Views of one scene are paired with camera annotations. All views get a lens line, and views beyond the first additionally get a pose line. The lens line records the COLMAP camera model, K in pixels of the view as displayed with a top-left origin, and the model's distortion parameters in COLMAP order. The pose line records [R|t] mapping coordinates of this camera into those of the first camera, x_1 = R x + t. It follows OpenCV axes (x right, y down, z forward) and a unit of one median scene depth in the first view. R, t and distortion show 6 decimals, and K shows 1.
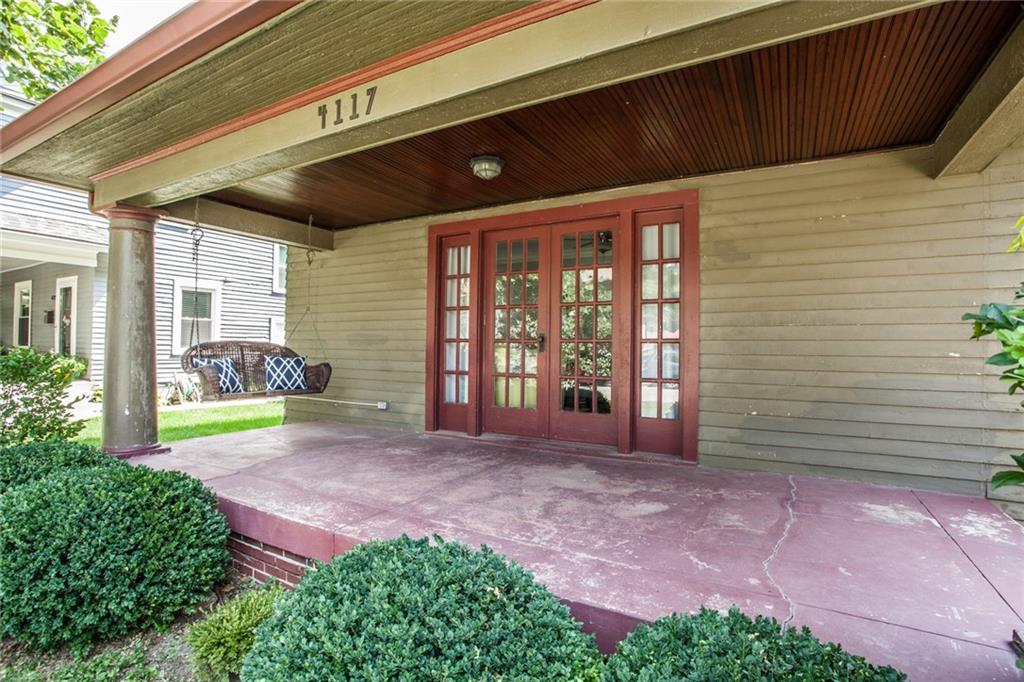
lens RADIAL K [[501.6, 0, 521.8], [0, 501.6, 346.1], [0, 0, 1]] dist [-0.079710, 0.032111]
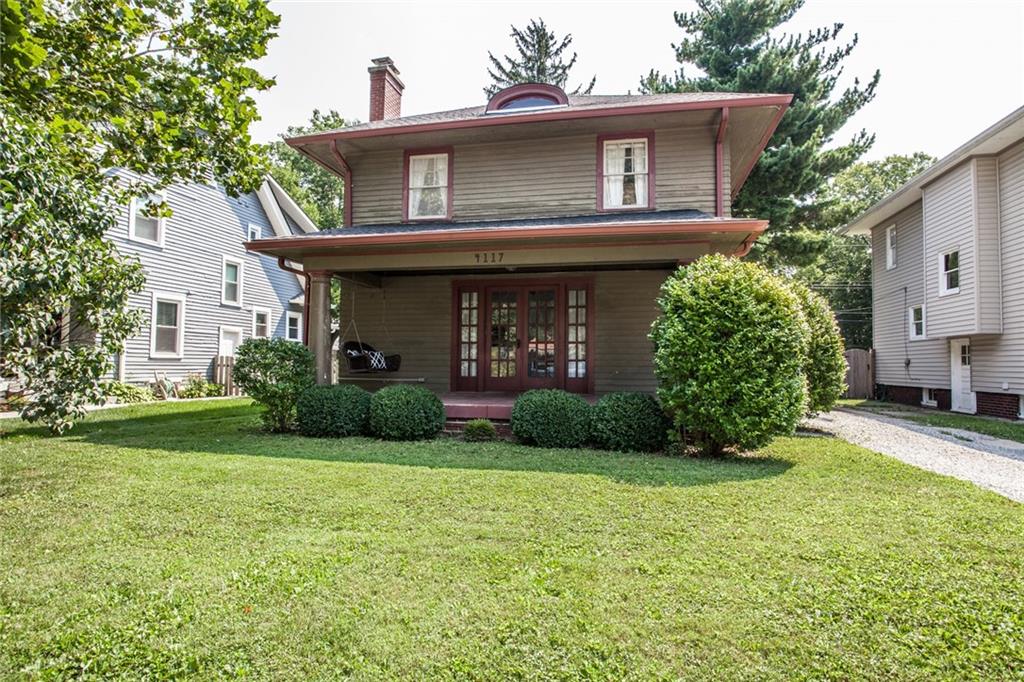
lens RADIAL K [[564.4, 0, 531.2], [0, 564.4, 338.0], [0, 0, 1]] dist [-0.073036, 0.000299]
pose [[0.949973, 0.008673, 0.312213, -0.583412], [0.003849, 0.999213, -0.039468, 0.056647], [-0.312309, 0.038696, 0.949192, -1.100911]]
